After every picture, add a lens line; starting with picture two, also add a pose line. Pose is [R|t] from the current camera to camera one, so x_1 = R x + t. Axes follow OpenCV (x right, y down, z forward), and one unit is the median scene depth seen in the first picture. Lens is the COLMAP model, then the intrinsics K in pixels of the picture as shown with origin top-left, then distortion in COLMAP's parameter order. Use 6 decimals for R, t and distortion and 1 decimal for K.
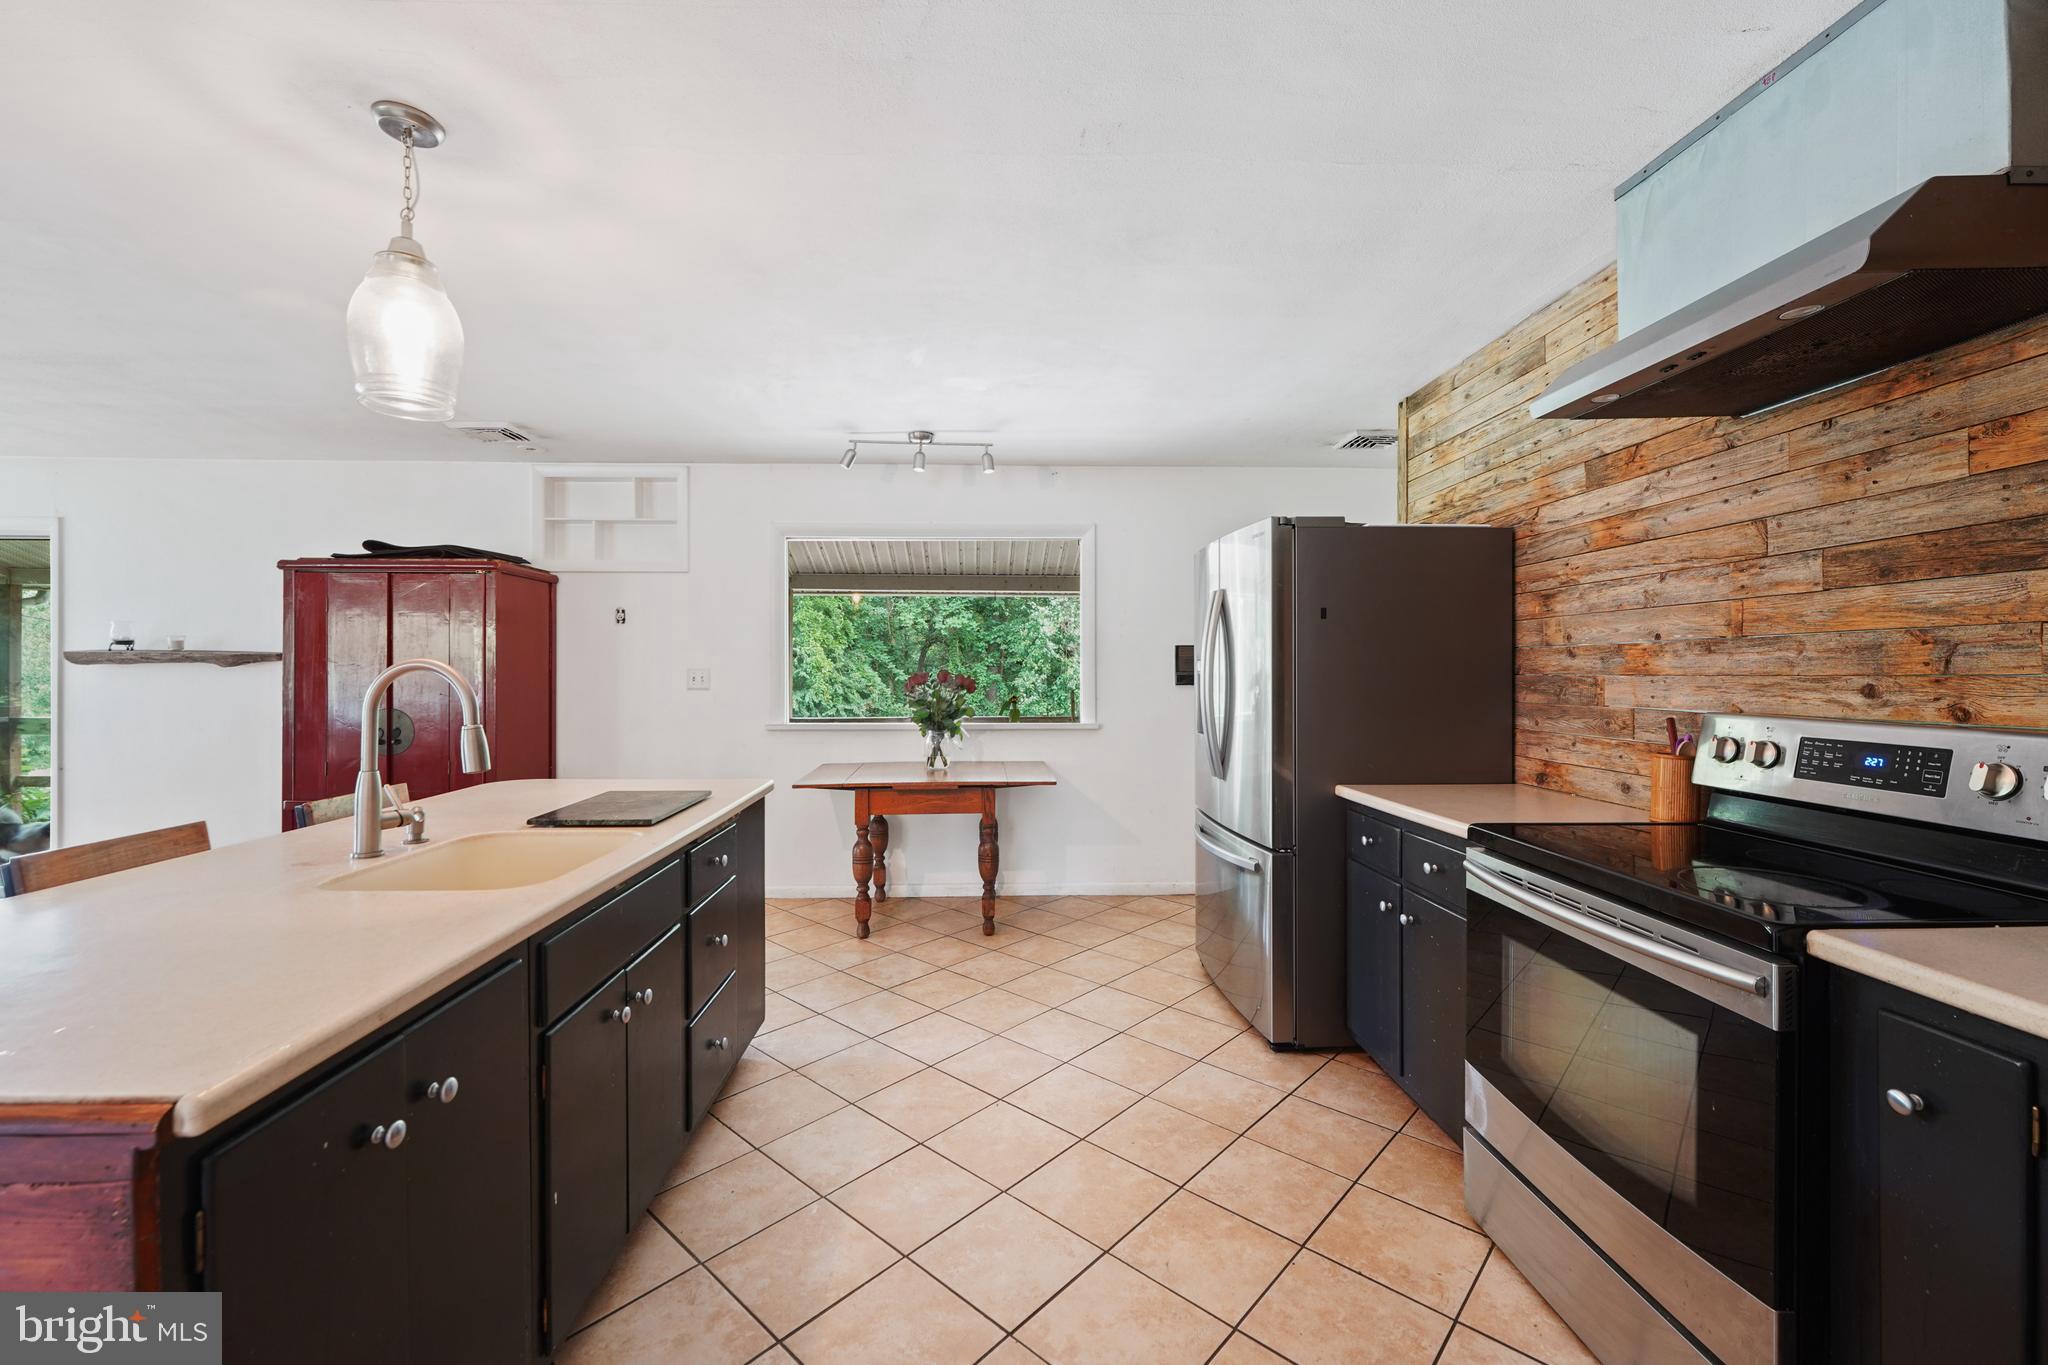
lens RADIAL K [[842.5, 0, 1020.7], [0, 842.5, 669.7], [0, 0, 1]] dist [0.001240, 0.000245]
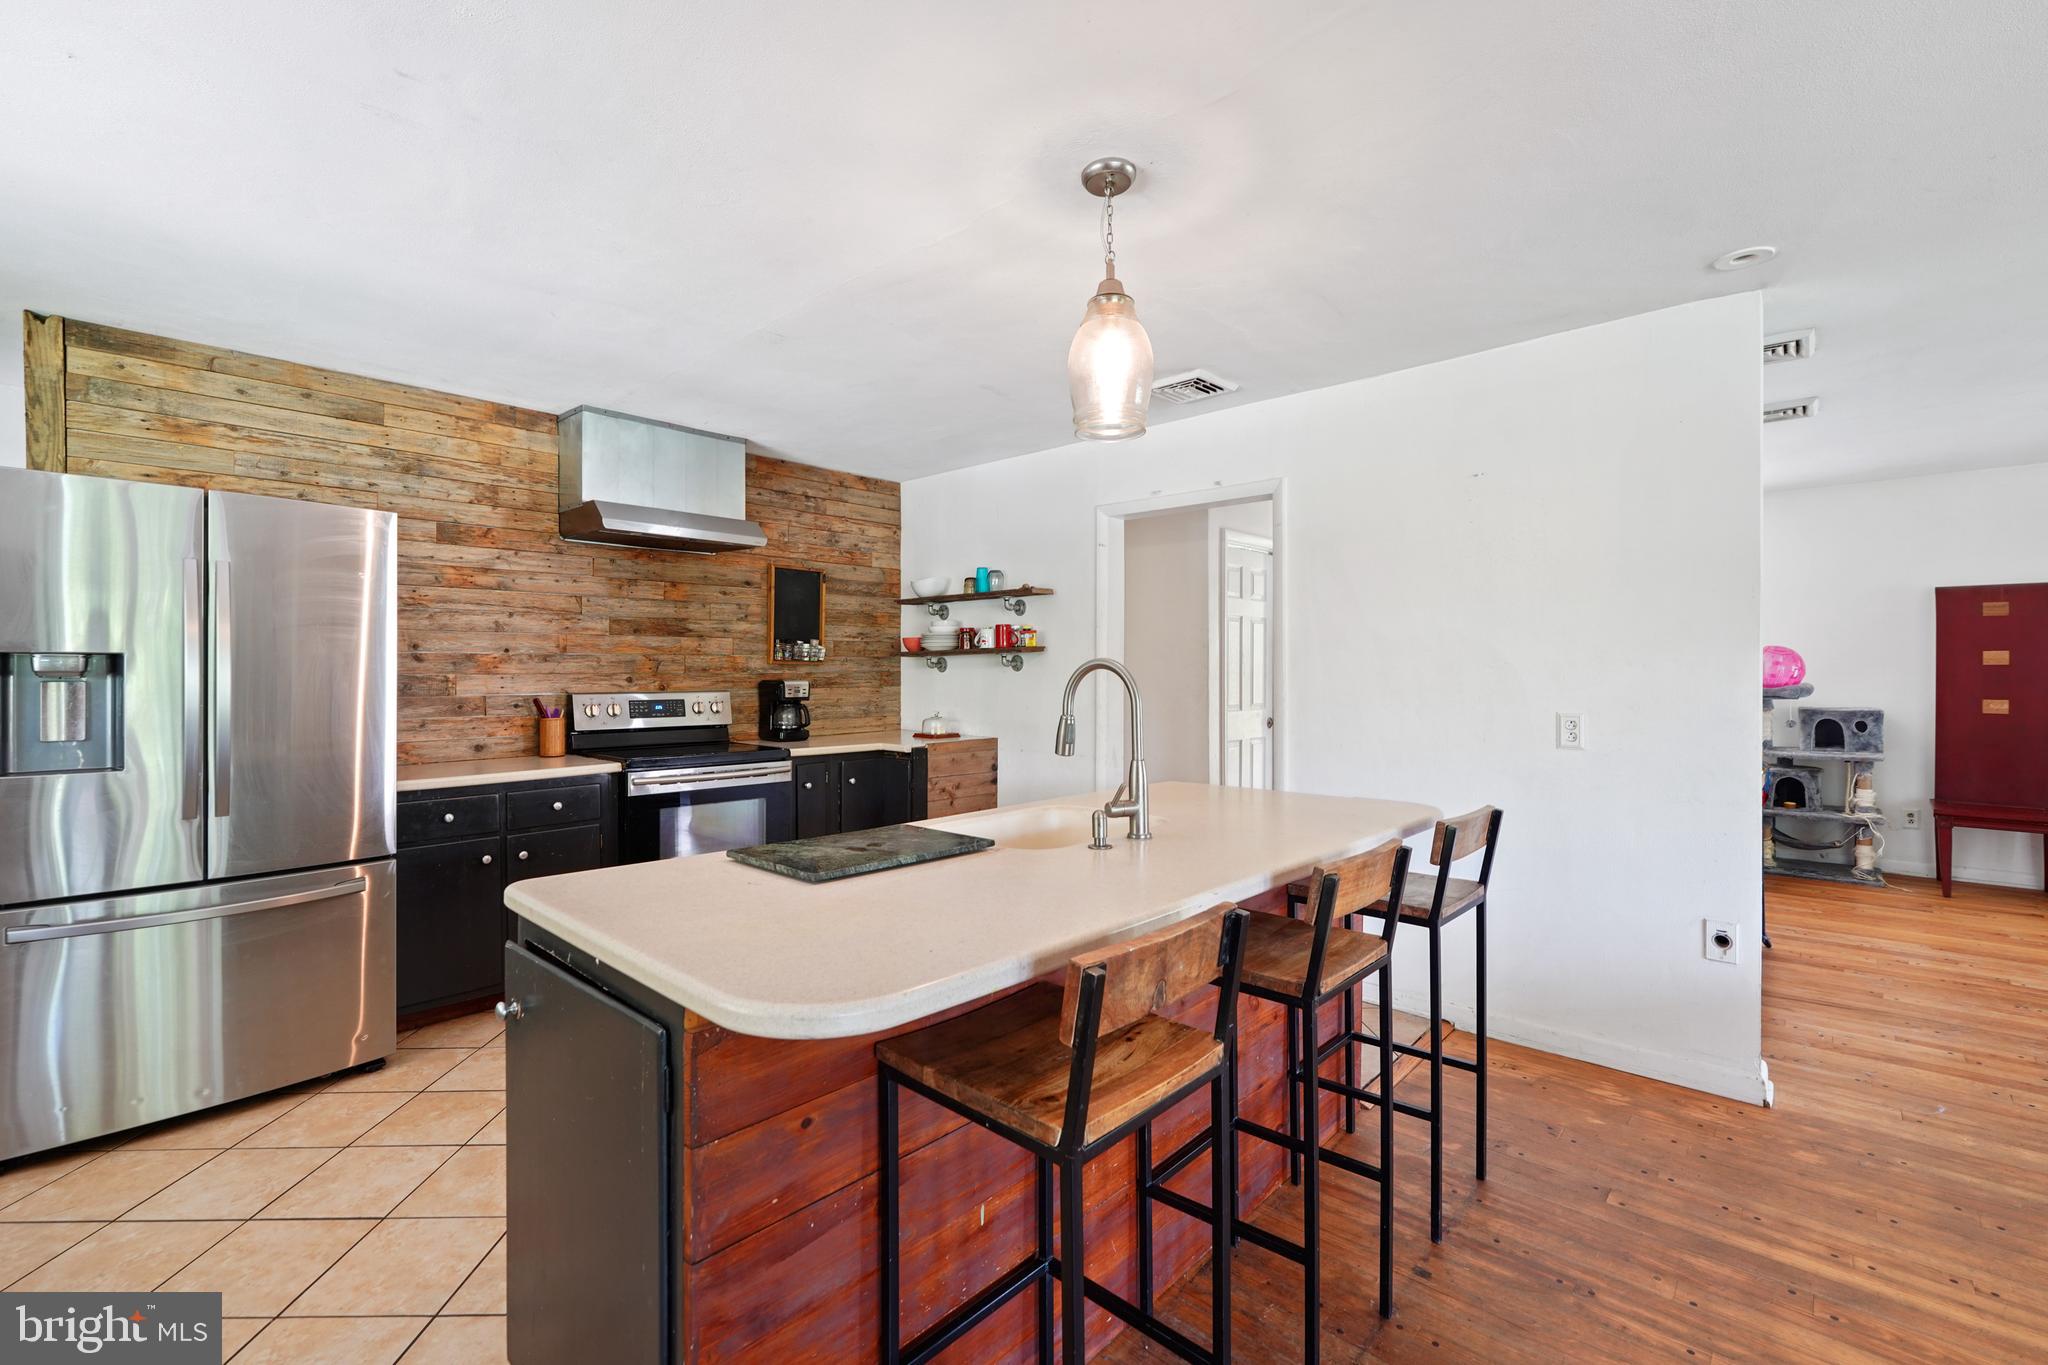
lens RADIAL K [[873.3, 0, 1024.0], [0, 873.3, 682.5], [0, 0, 1]] dist [-0.000846, 0.000023]
pose [[-0.711891, -0.007260, 0.702253, -0.665870], [0.001181, 0.999933, 0.011534, 0.002671], [-0.702289, 0.009040, -0.711834, 0.868439]]
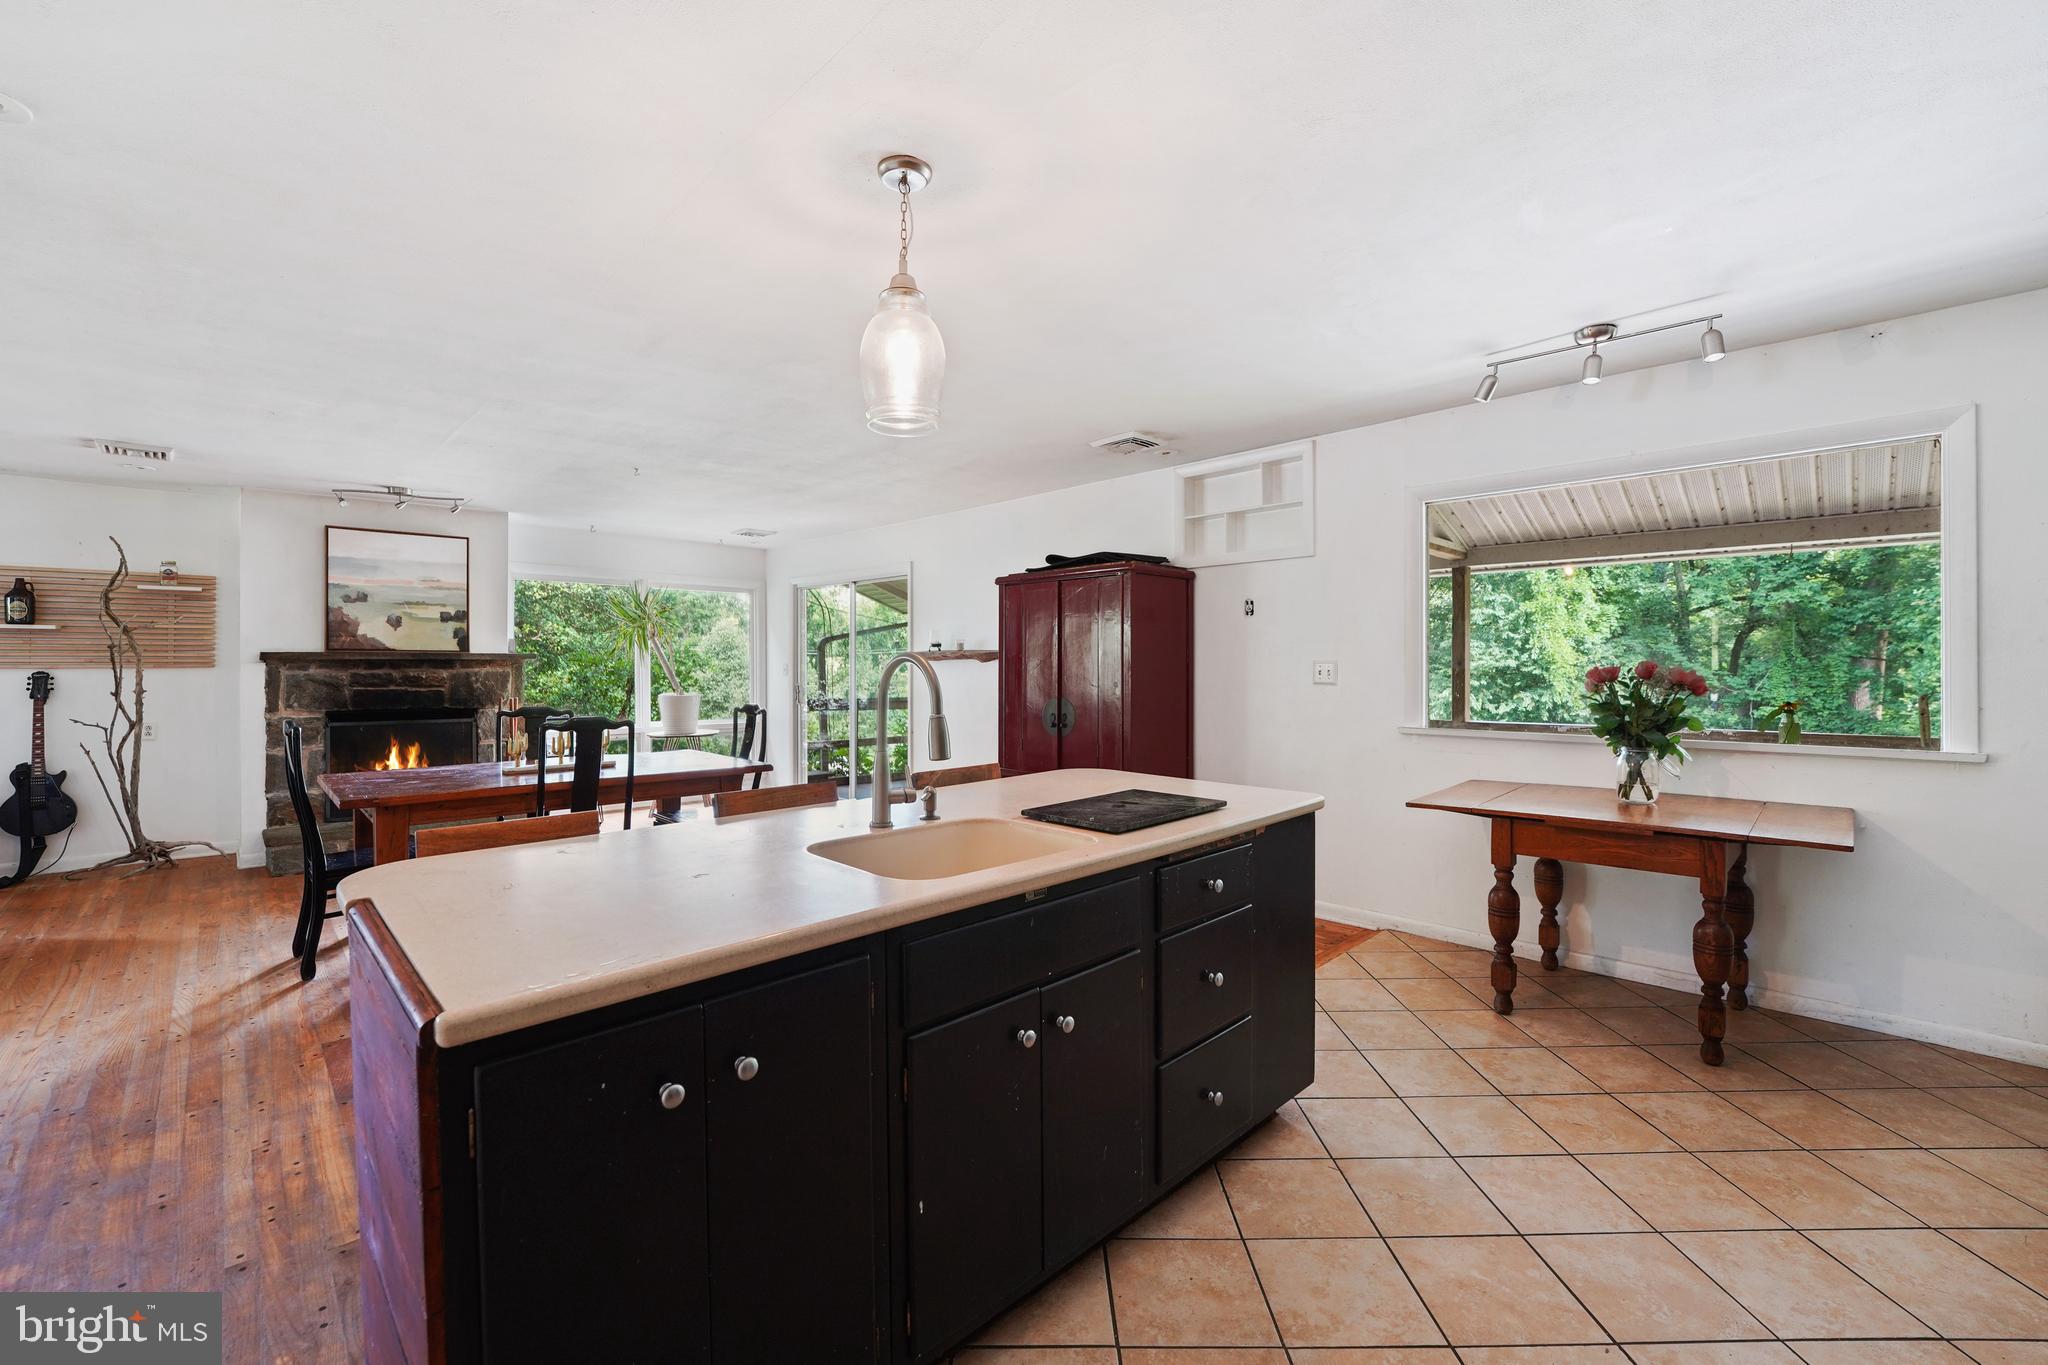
lens RADIAL K [[855.5, 0, 1014.2], [0, 855.5, 667.3], [0, 0, 1]] dist [-0.016118, 0.000466]
pose [[0.664327, -0.001417, -0.747441, 0.095636], [0.004257, 0.999989, 0.001888, 0.002251], [0.747430, -0.004436, 0.664326, 0.165199]]
